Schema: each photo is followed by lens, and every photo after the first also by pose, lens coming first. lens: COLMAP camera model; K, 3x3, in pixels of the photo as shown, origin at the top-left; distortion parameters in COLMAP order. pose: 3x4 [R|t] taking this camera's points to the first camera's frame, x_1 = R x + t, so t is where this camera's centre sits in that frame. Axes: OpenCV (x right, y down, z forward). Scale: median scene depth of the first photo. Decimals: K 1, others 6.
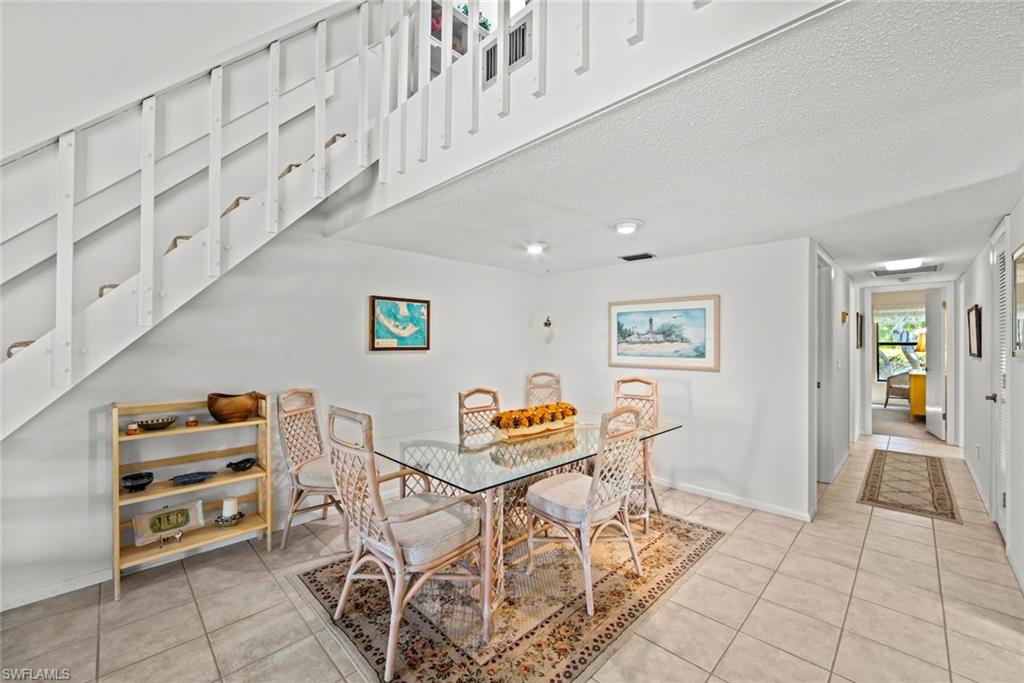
lens RADIAL K [[408.9, 0, 513.8], [0, 408.9, 338.6], [0, 0, 1]] dist [-0.009541, -0.000598]
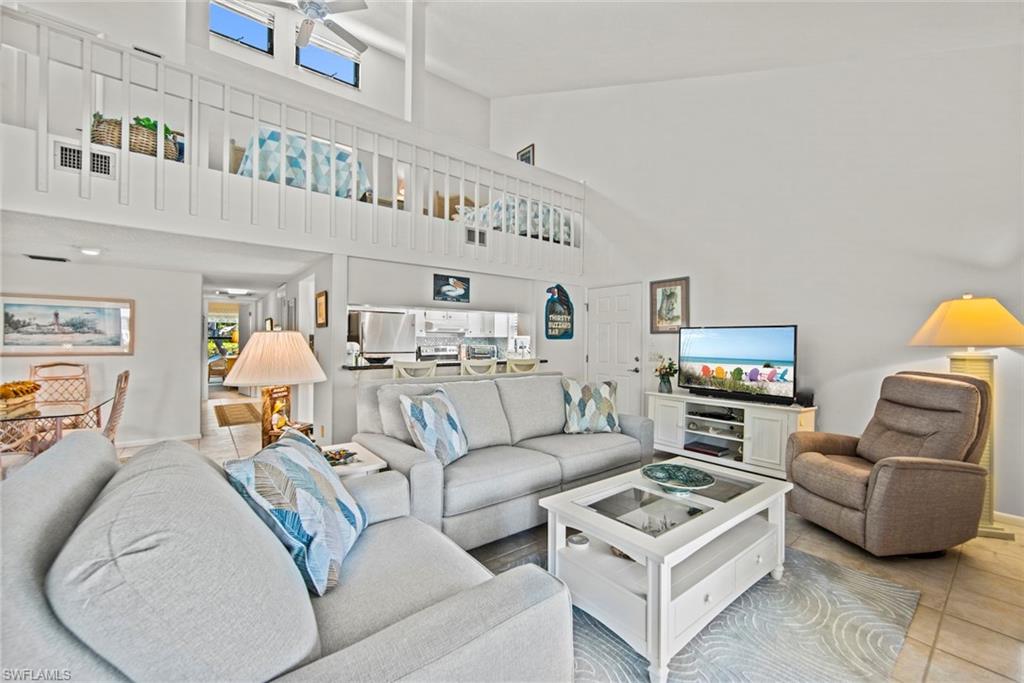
lens RADIAL K [[408.9, 0, 537.6], [0, 408.9, 341.4], [0, 0, 1]] dist [-0.009541, -0.000598]
pose [[0.096100, 0.001932, 0.995370, -0.659331], [-0.020236, 0.999795, 0.000013, 0.005186], [-0.995166, -0.020143, 0.096119, -0.453244]]
